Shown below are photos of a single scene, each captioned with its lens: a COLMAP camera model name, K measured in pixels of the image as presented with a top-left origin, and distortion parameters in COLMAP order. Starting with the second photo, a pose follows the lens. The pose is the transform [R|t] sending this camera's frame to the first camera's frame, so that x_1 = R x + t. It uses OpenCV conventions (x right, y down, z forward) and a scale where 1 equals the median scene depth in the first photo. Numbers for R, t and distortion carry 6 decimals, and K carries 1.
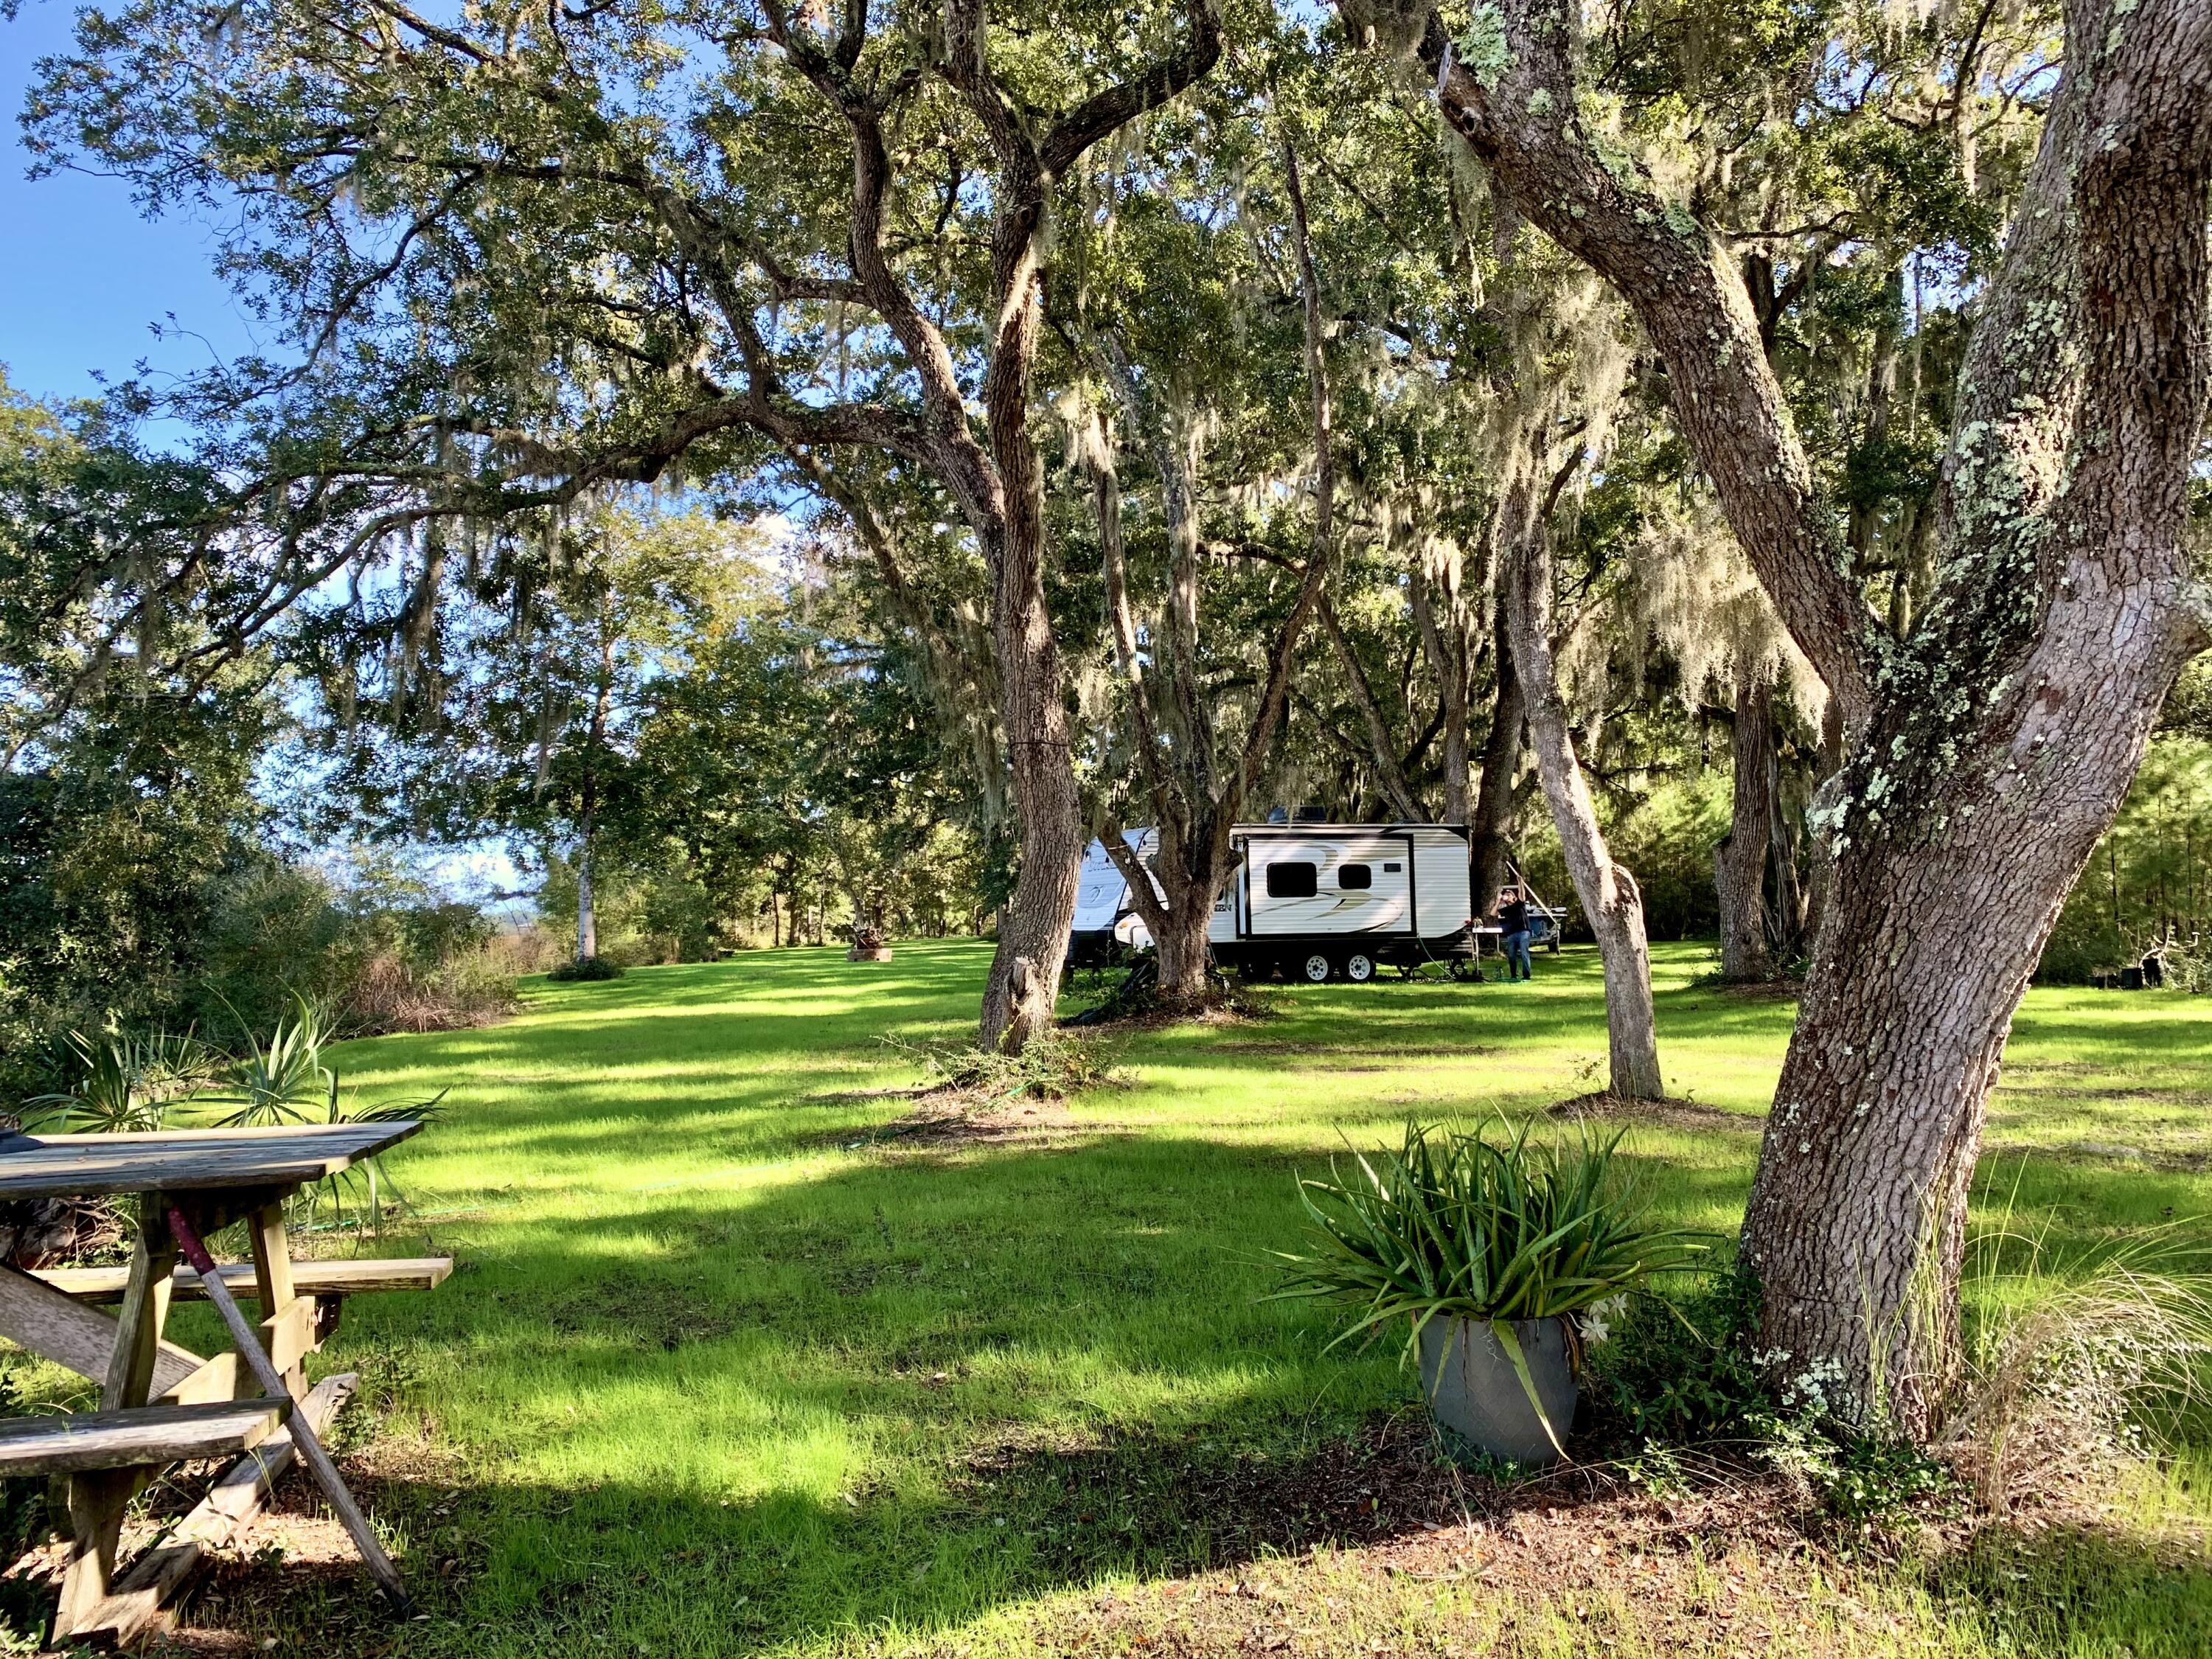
lens RADIAL K [[1656.7, 0, 1106.0], [0, 1656.7, 829.5], [0, 0, 1]] dist [0.000460, -0.319299]
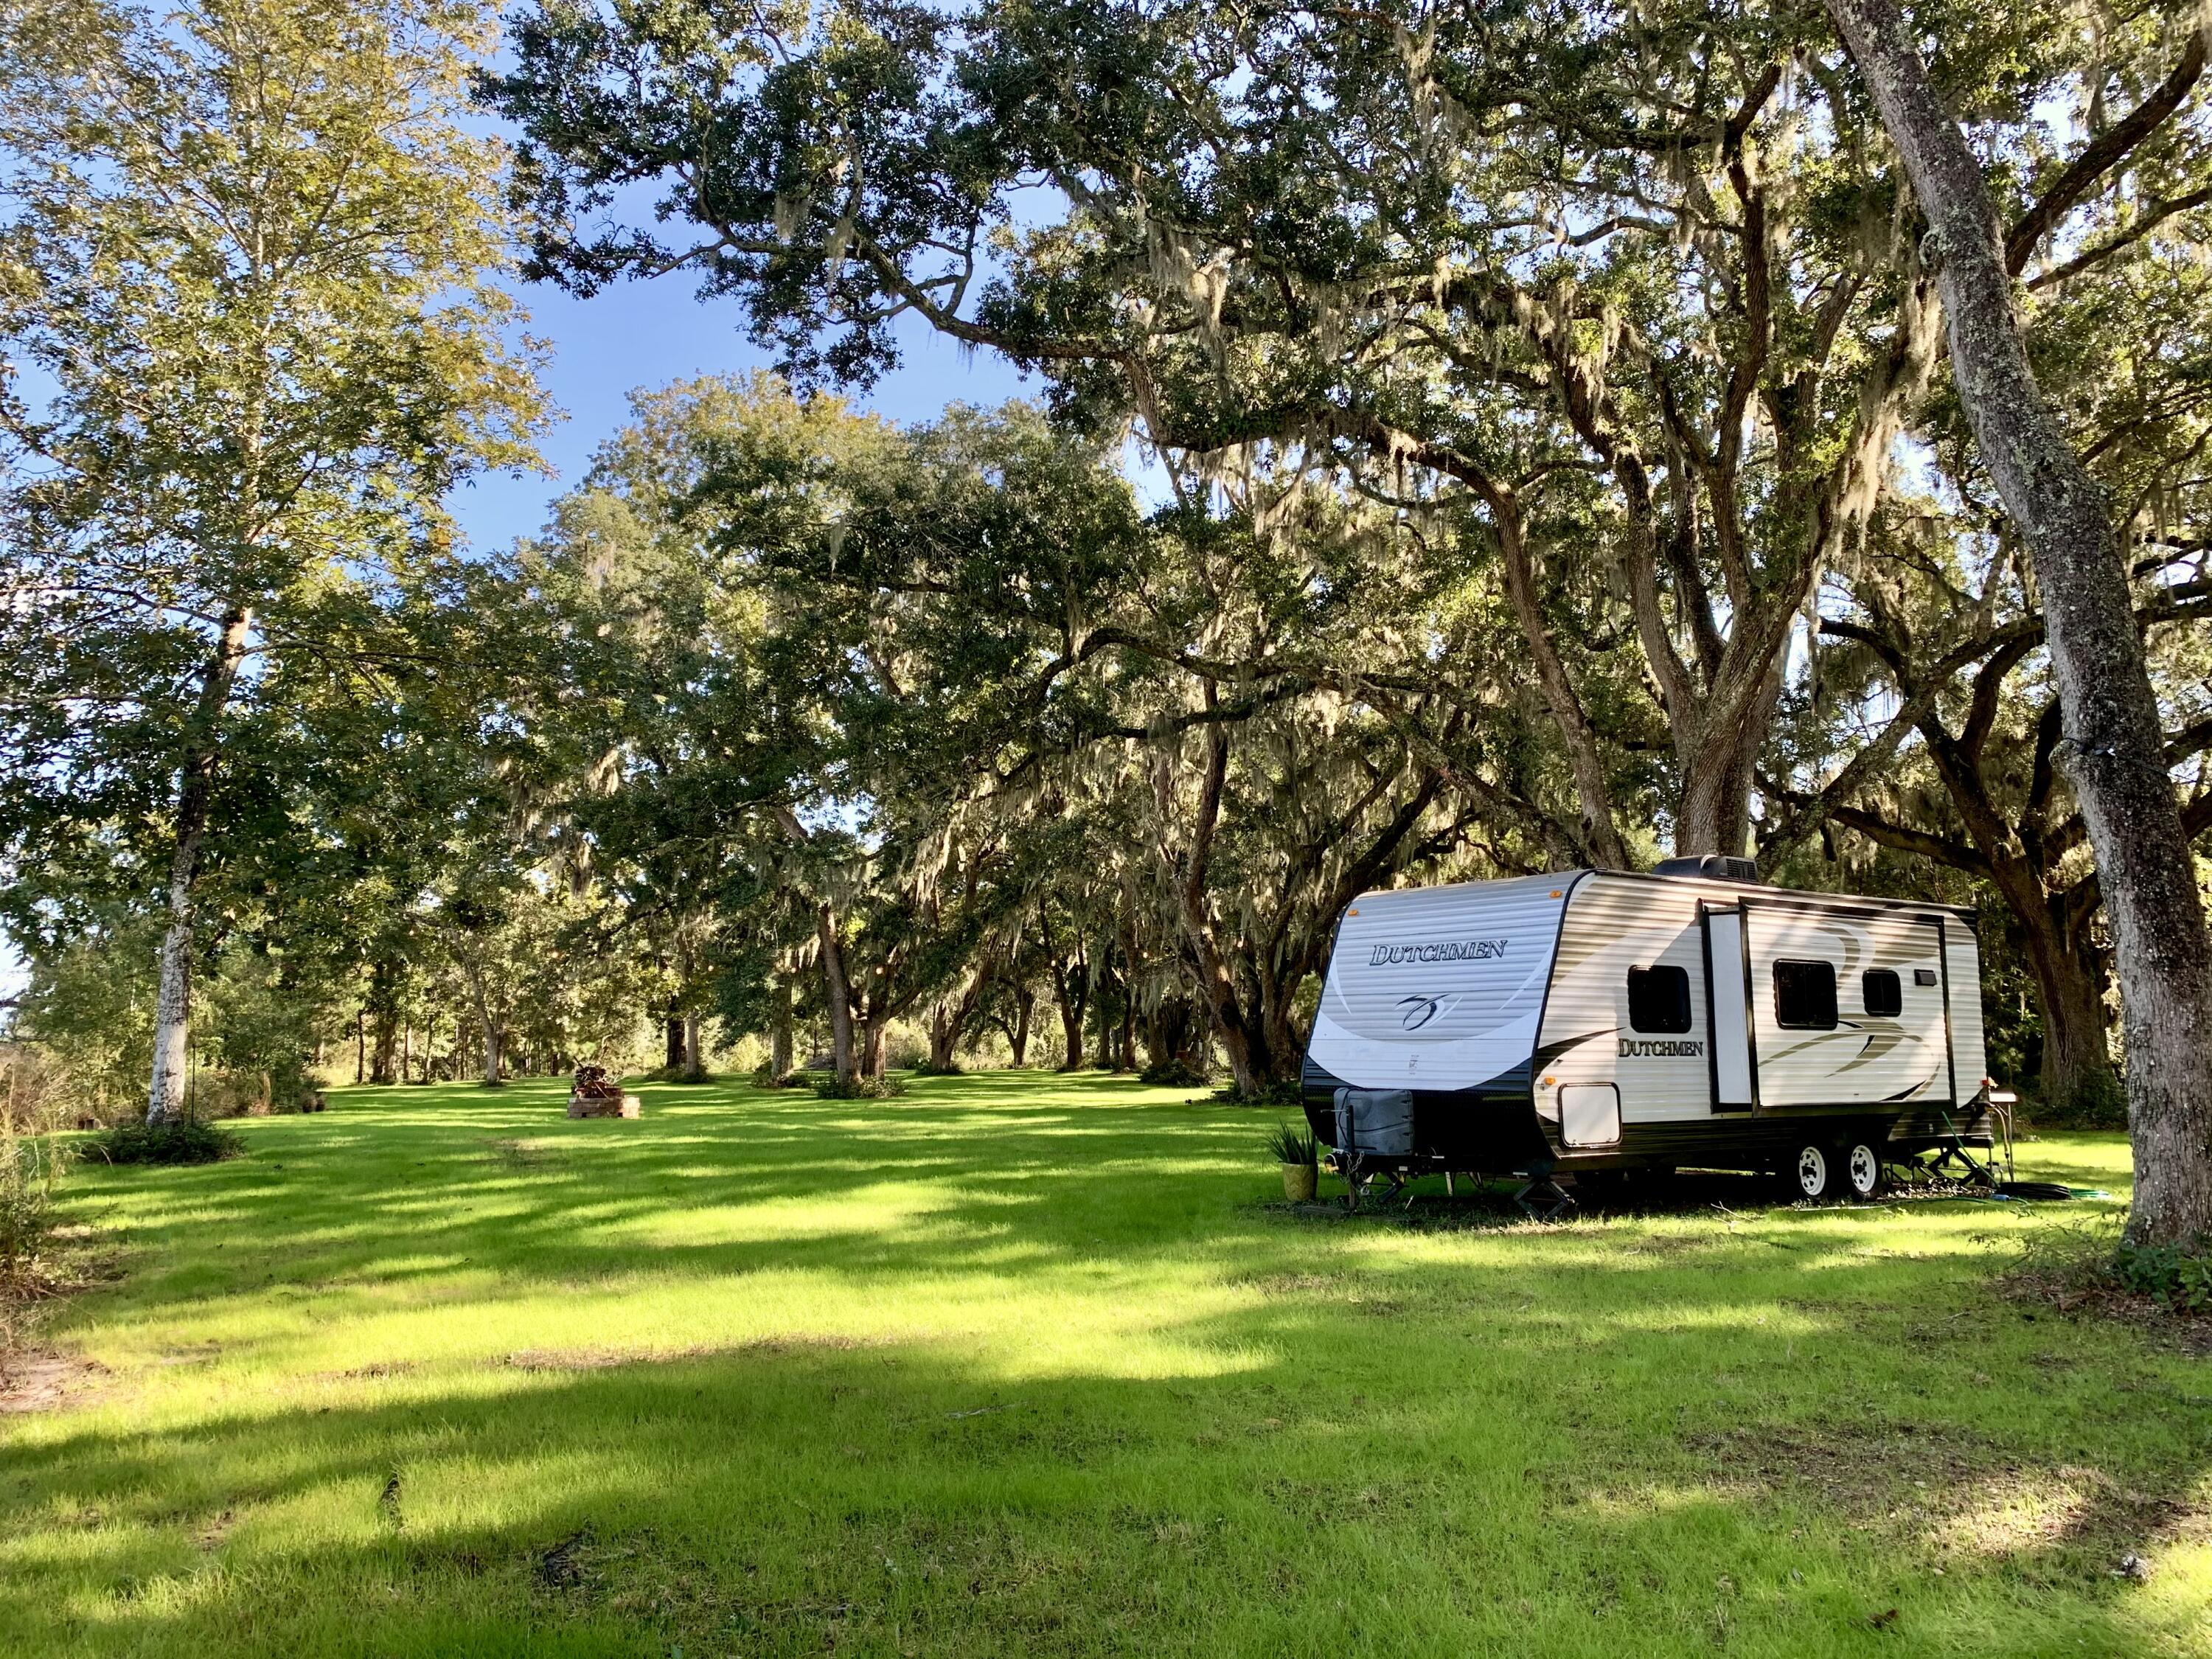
lens RADIAL K [[1775.3, 0, 1106.0], [0, 1775.3, 829.5], [0, 0, 1]] dist [-0.004510, -0.006595]
pose [[0.973504, 0.049824, 0.223177, -0.166780], [-0.033009, 0.996371, -0.078457, 0.023159], [-0.226276, 0.069011, 0.971615, 0.410469]]
